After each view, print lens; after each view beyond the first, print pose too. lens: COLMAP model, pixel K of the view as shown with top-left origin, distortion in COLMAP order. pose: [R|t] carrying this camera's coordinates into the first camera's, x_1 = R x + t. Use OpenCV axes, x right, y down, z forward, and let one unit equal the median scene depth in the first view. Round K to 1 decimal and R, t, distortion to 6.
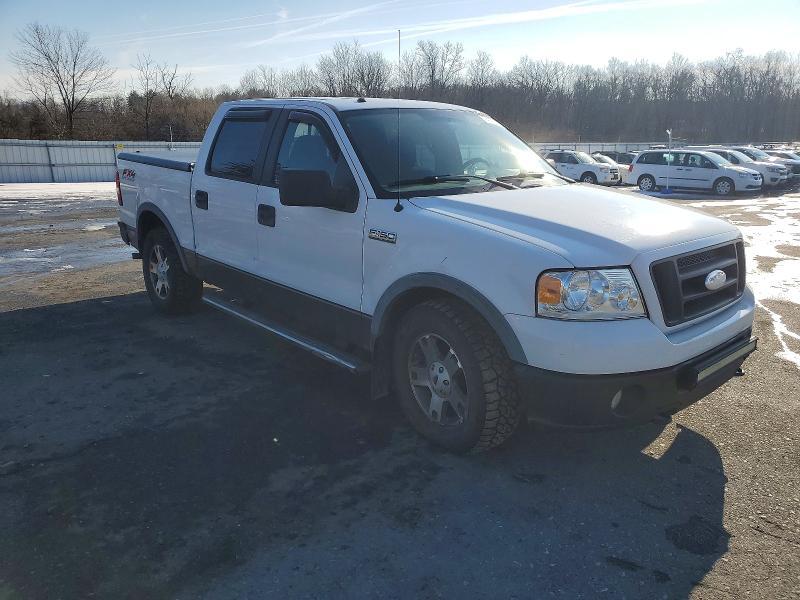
lens RADIAL K [[607.3, 0, 400.0], [0, 607.3, 300.0], [0, 0, 1]] dist [0.011670, 0.012729]
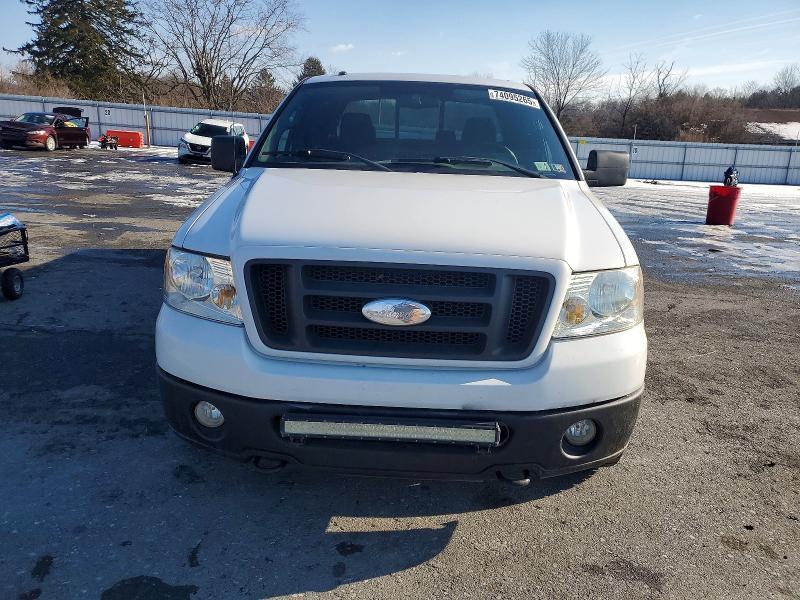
lens RADIAL K [[607.3, 0, 400.0], [0, 607.3, 300.0], [0, 0, 1]] dist [0.011670, 0.012729]
pose [[0.721218, 0.213854, -0.658871, 0.818263], [-0.213632, 0.973457, 0.082113, -0.086371], [0.658943, 0.081535, 0.747761, 0.422699]]
